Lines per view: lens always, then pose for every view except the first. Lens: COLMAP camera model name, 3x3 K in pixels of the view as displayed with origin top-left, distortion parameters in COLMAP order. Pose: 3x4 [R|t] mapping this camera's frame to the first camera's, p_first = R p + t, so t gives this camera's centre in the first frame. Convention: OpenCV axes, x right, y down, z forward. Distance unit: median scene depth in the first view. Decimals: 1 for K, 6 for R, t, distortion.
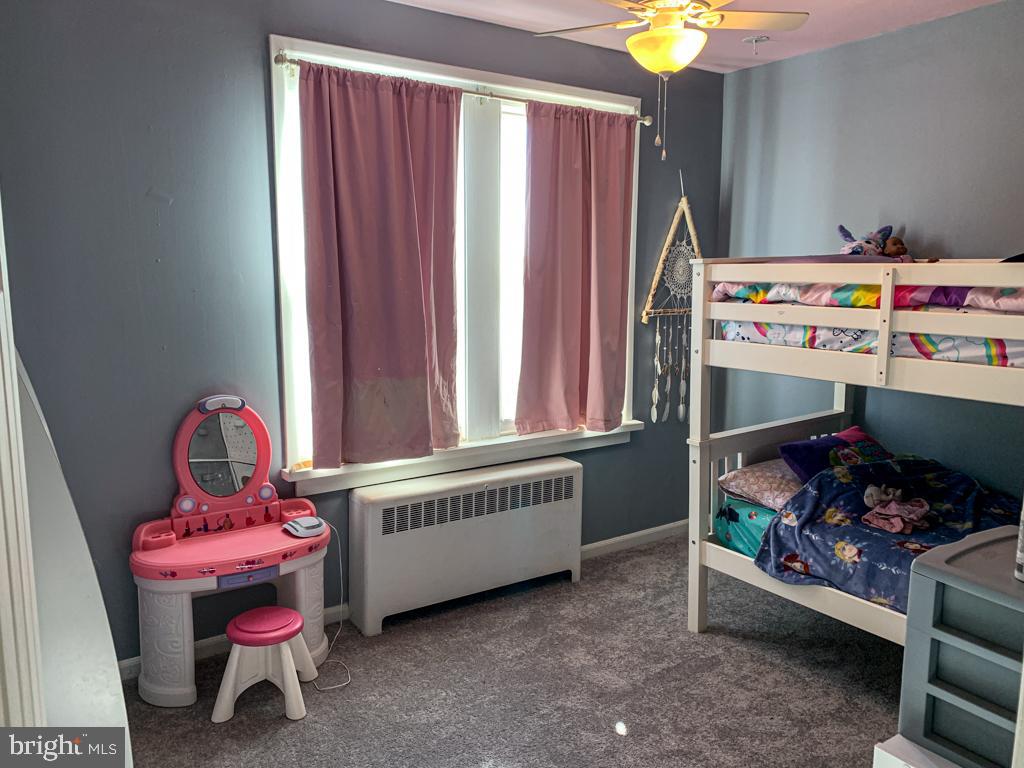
lens RADIAL K [[778.5, 0, 509.6], [0, 778.5, 383.7], [0, 0, 1]] dist [0.026523, -0.033461]
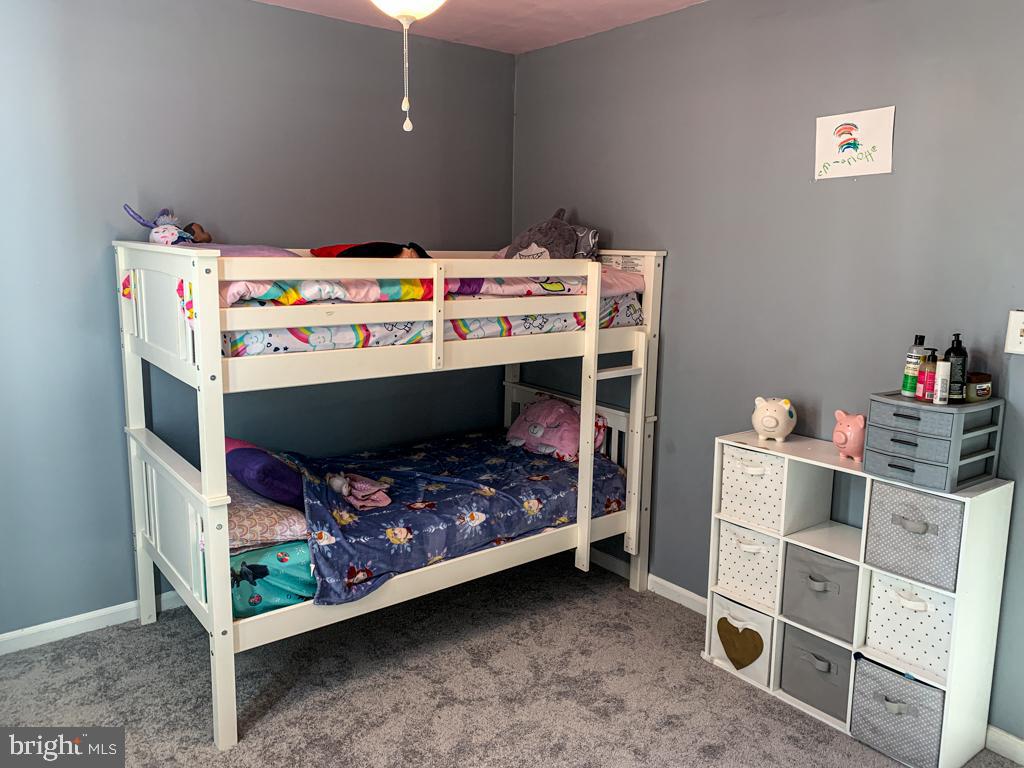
lens RADIAL K [[778.5, 0, 508.8], [0, 778.5, 380.6], [0, 0, 1]] dist [0.026523, -0.033461]
pose [[-0.075195, -0.164337, 0.983534, -0.574424], [0.135185, 0.975541, 0.173337, -0.148263], [-0.987963, 0.145993, -0.051140, 0.889788]]
